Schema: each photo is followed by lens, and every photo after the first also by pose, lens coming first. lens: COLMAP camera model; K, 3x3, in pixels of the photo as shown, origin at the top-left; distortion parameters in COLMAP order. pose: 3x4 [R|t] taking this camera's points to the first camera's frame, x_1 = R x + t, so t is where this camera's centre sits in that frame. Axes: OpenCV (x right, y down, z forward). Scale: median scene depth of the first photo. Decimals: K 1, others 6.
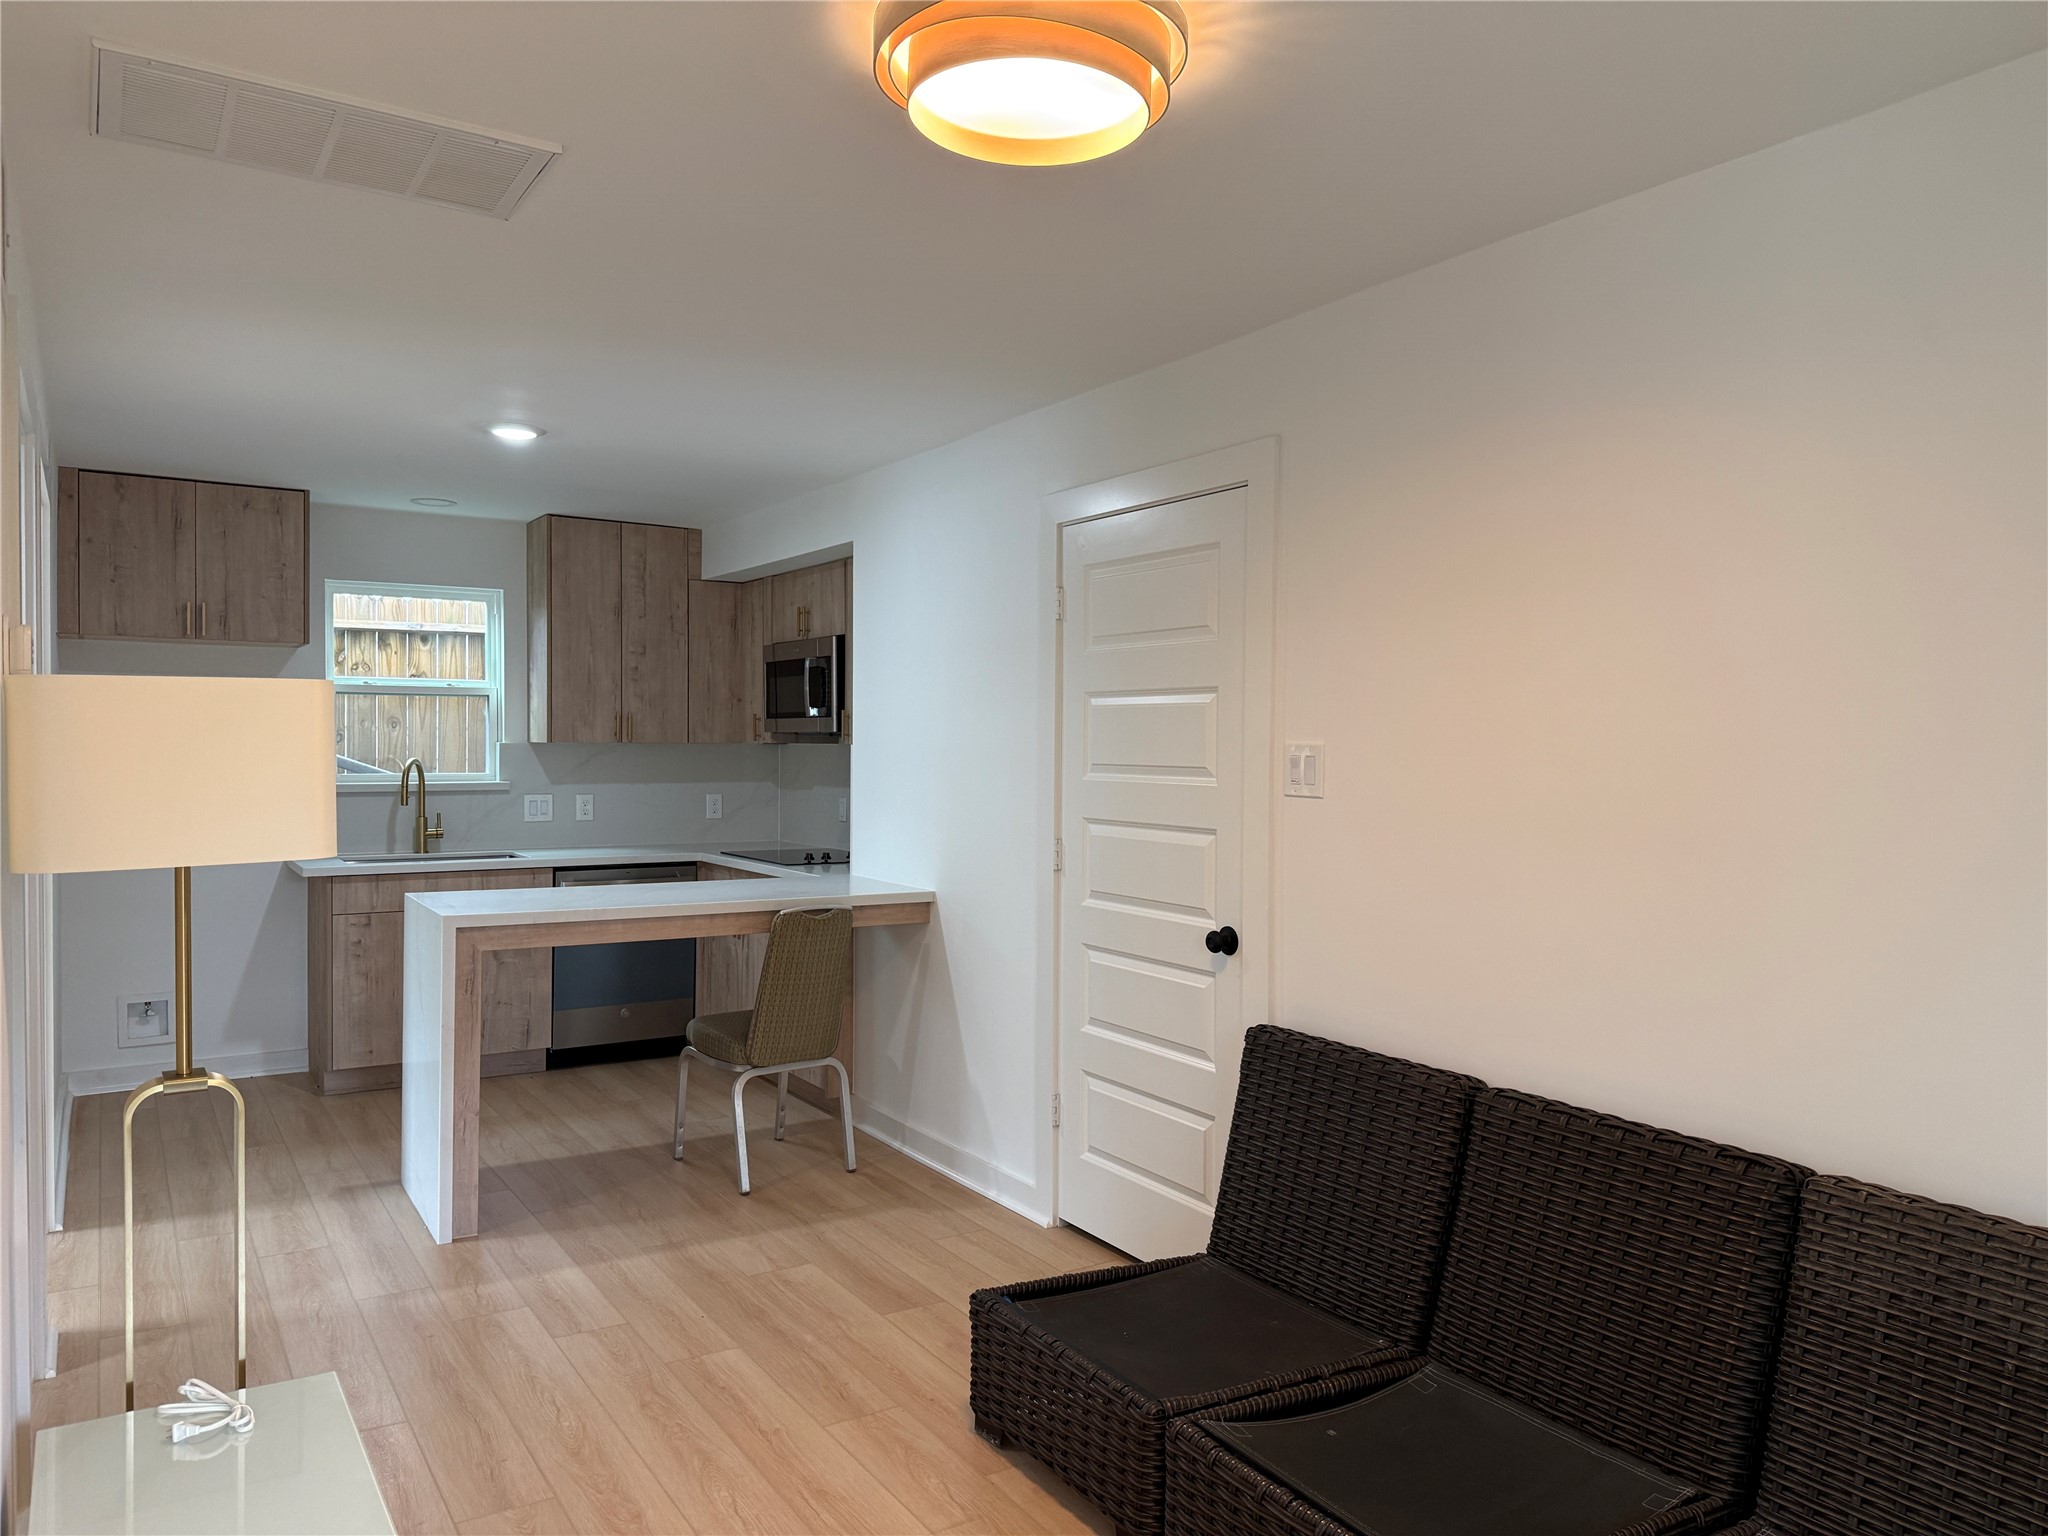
lens RADIAL K [[1428.9, 0, 1026.3], [0, 1428.9, 766.2], [0, 0, 1]] dist [0.050467, -0.057361]
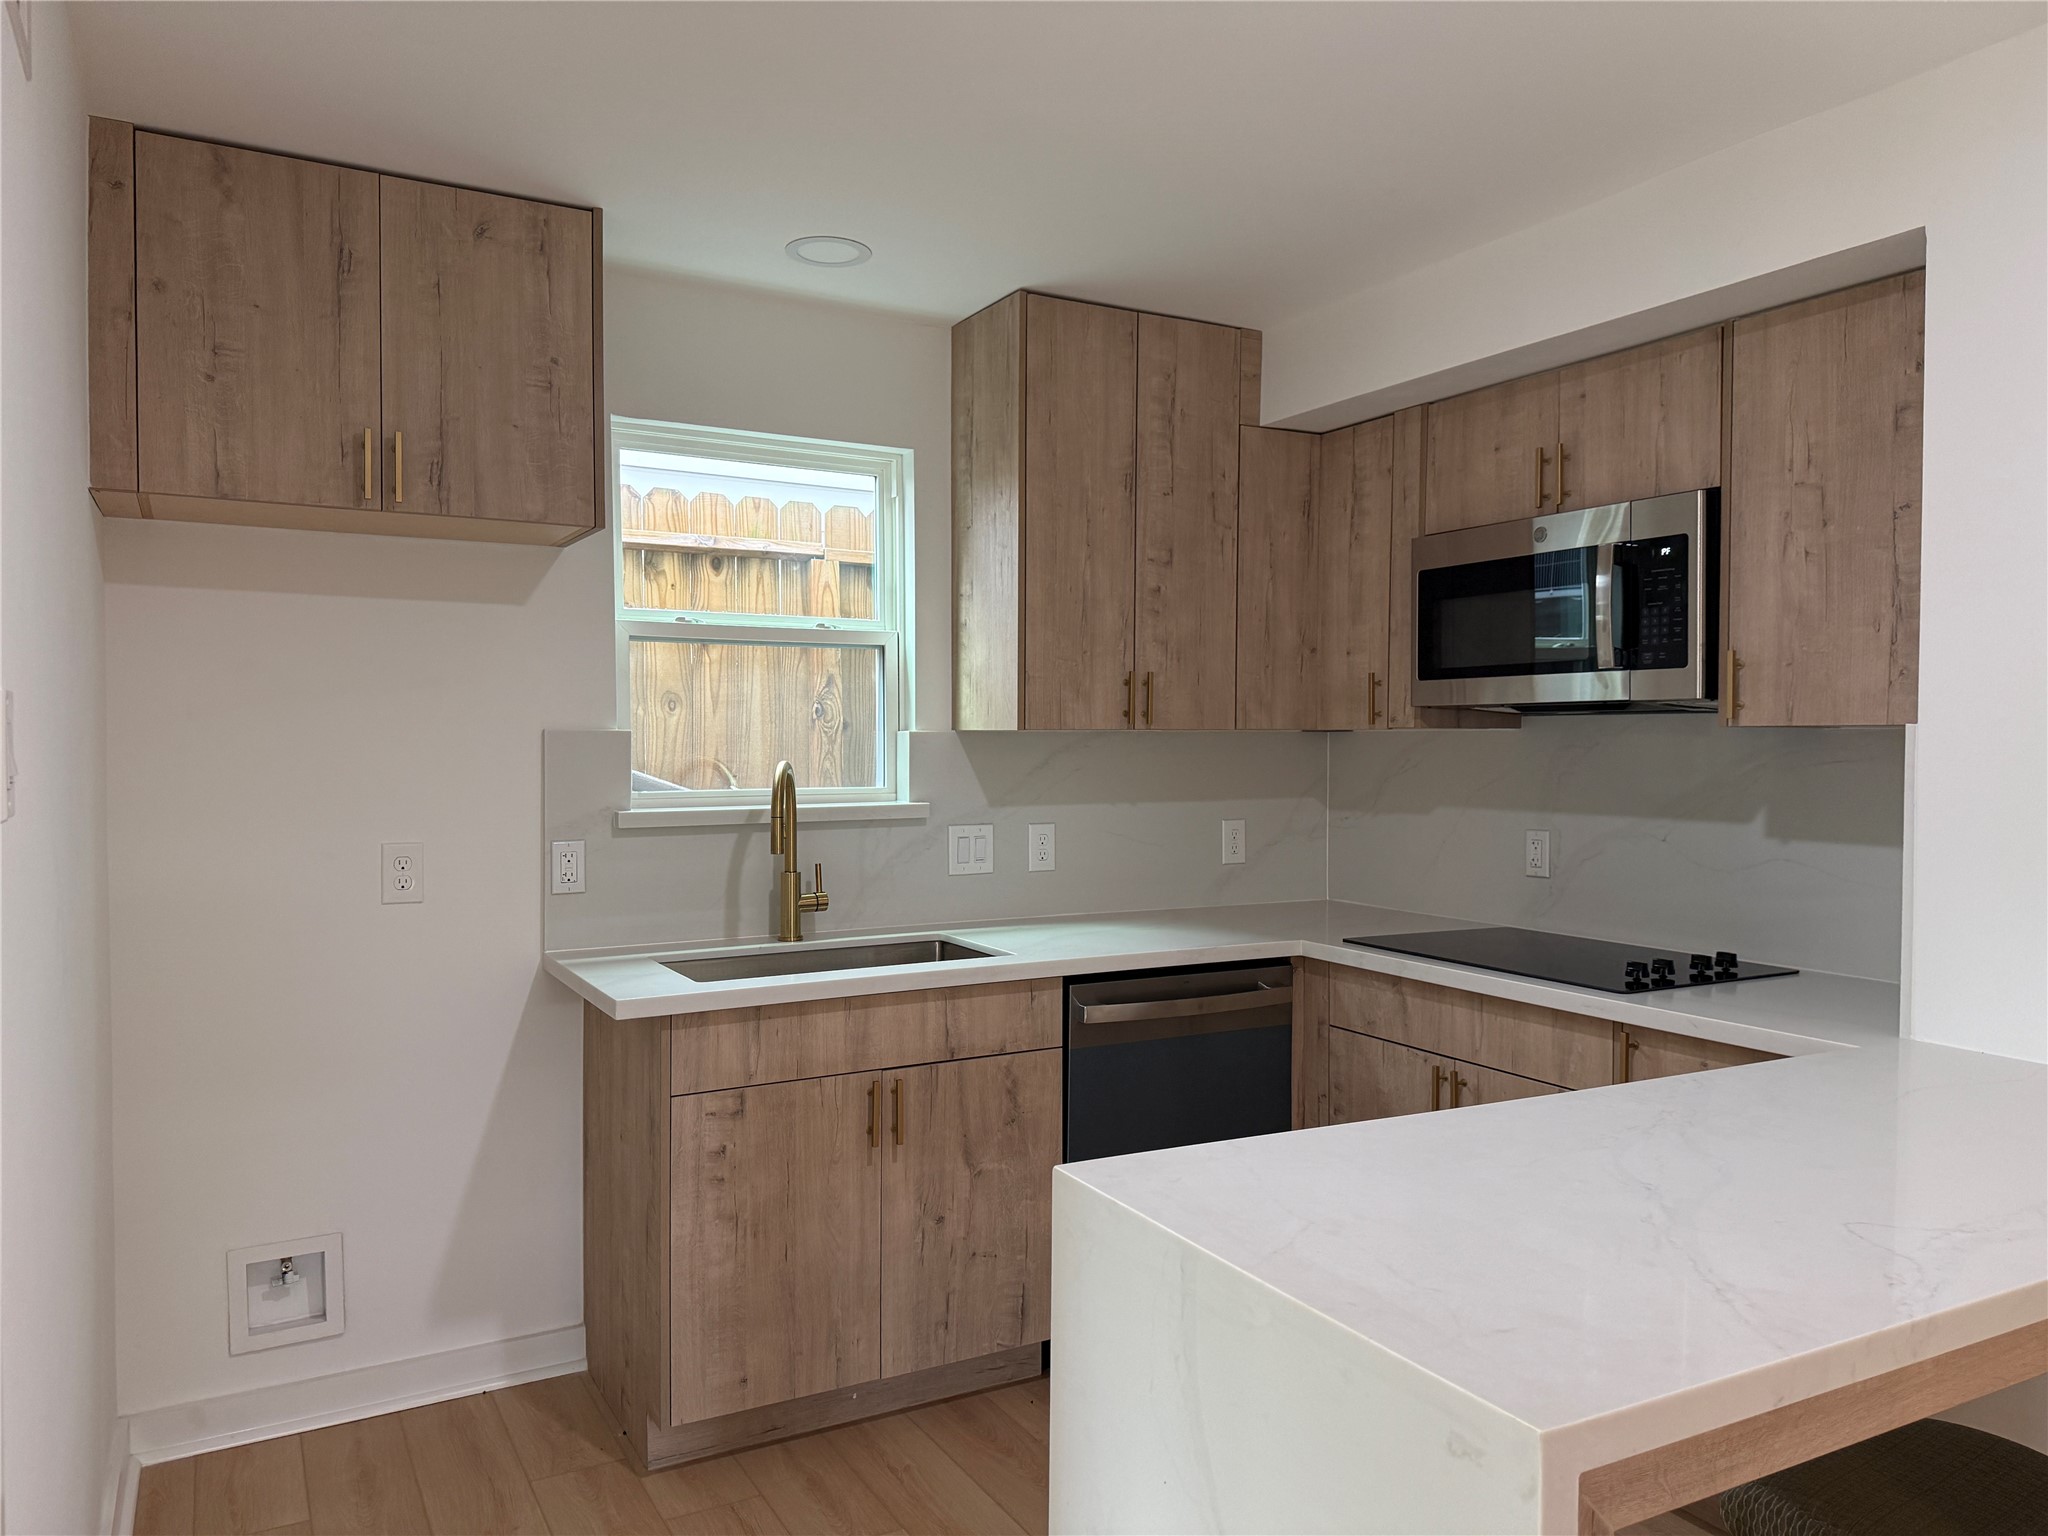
lens RADIAL K [[1428.9, 0, 1030.2], [0, 1428.9, 768.9], [0, 0, 1]] dist [0.050467, -0.057361]
pose [[0.998427, -0.006107, -0.055729, -0.314594], [0.006247, 0.999978, 0.002326, -0.003267], [0.055713, -0.002670, 0.998443, 0.503761]]
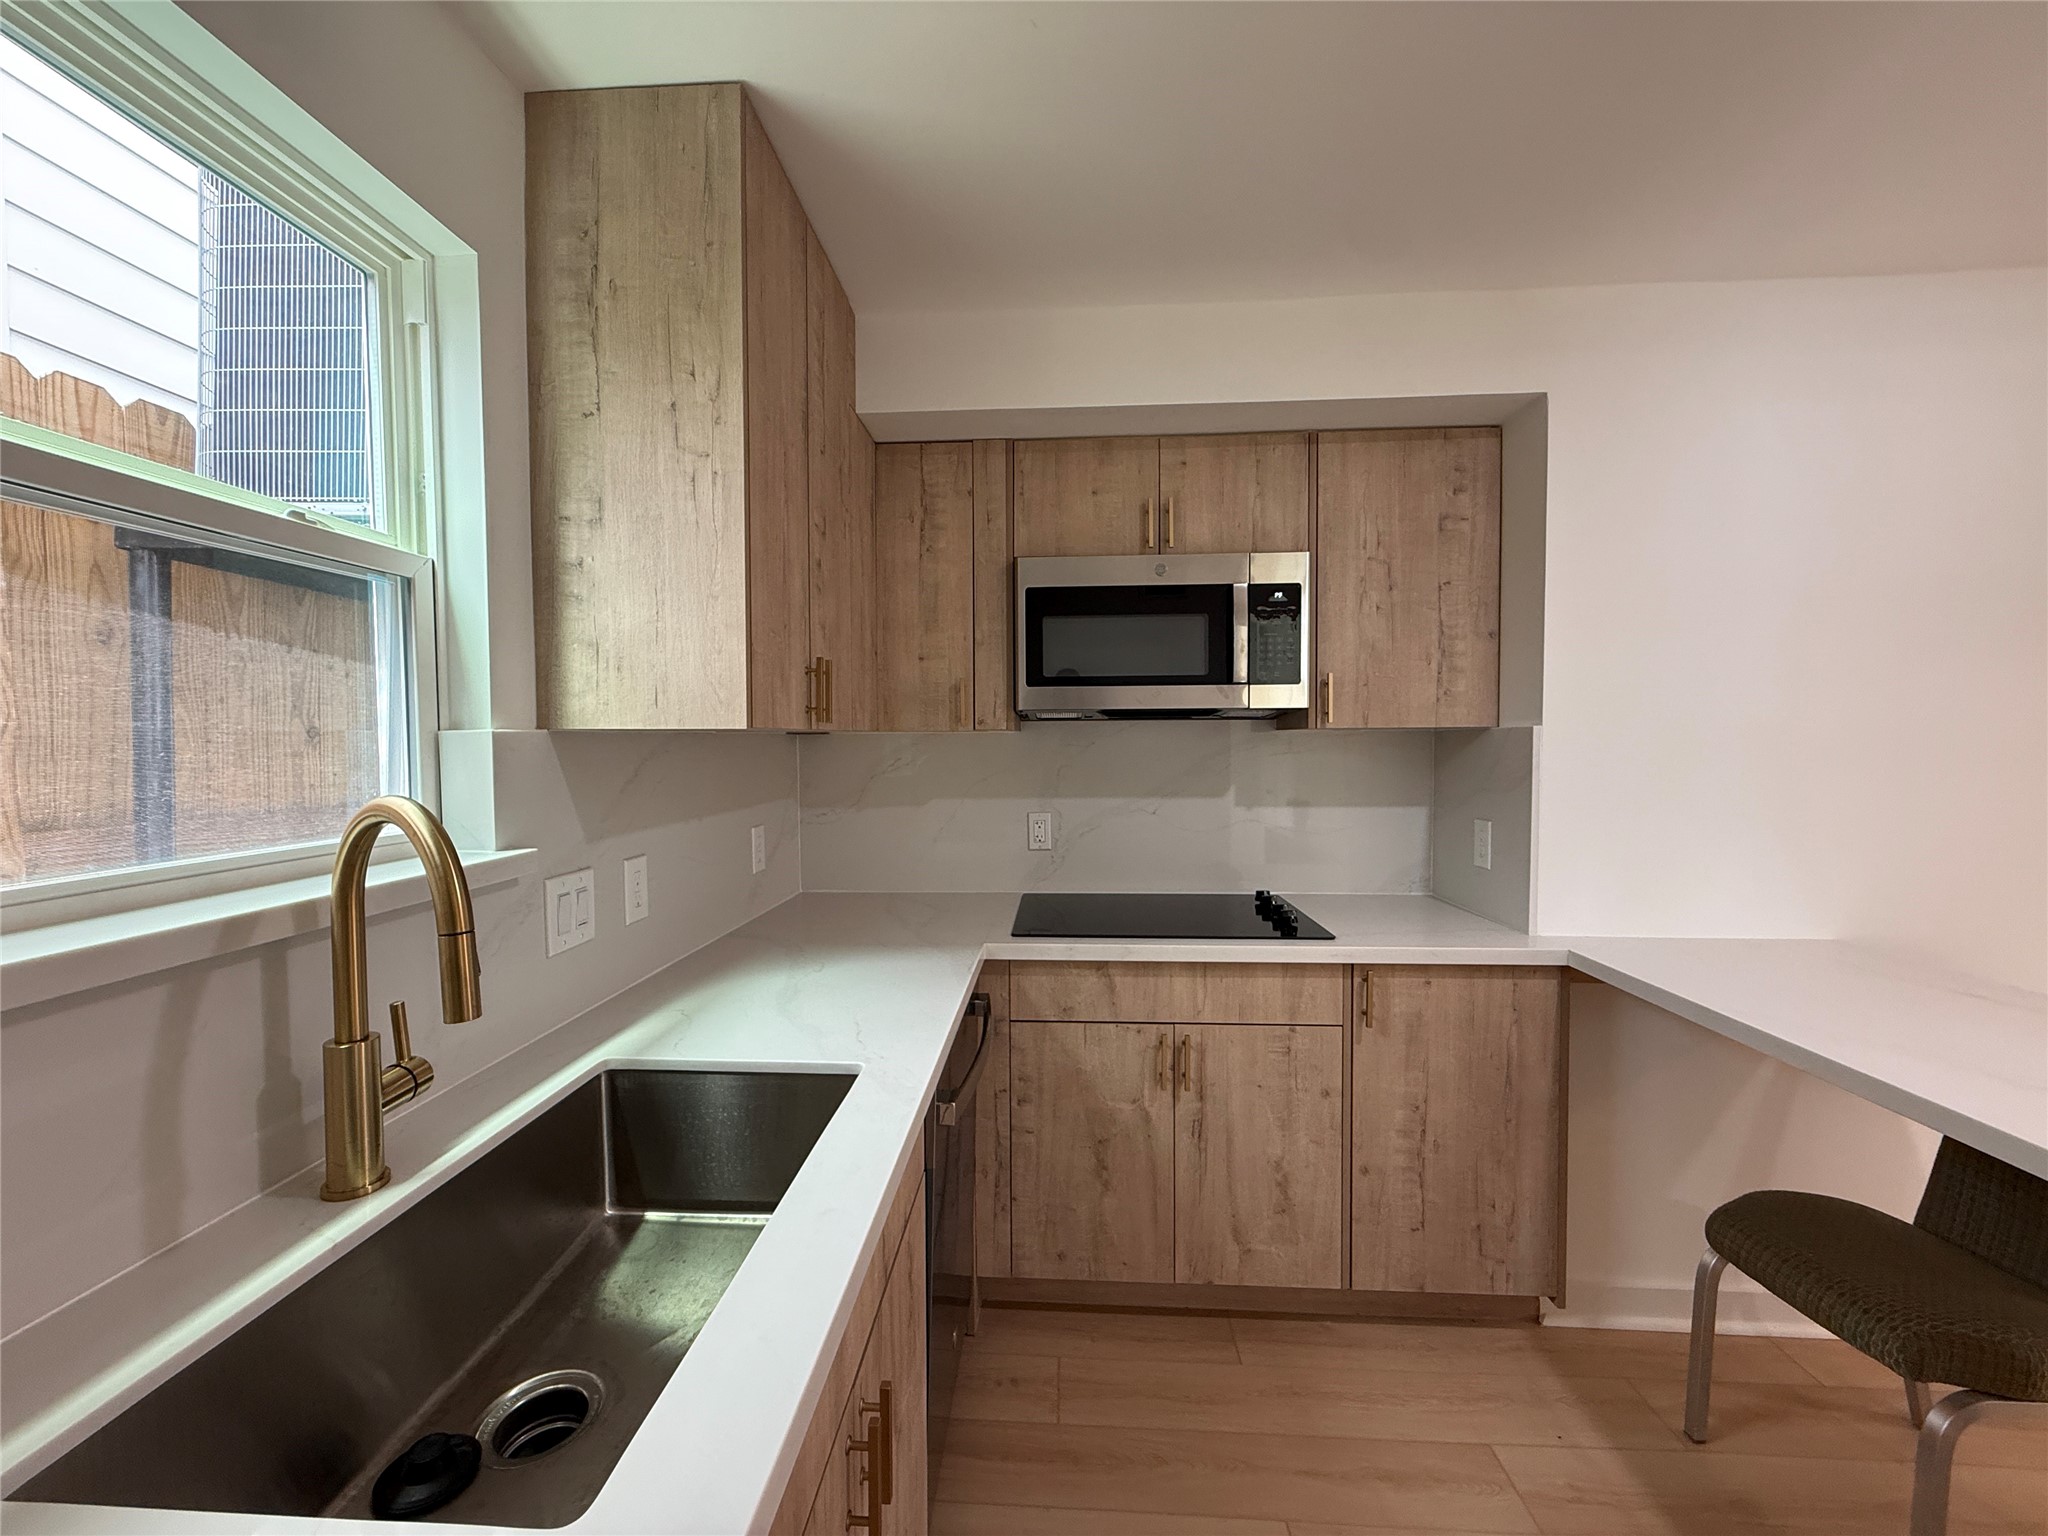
lens RADIAL K [[811.7, 0, 1034.2], [0, 811.7, 763.3], [0, 0, 1]] dist [0.002534, -0.000035]
pose [[0.585086, -0.035547, 0.810192, -0.478067], [0.027182, 0.999337, 0.024216, -0.010967], [-0.810515, 0.007854, 0.585665, 0.863464]]
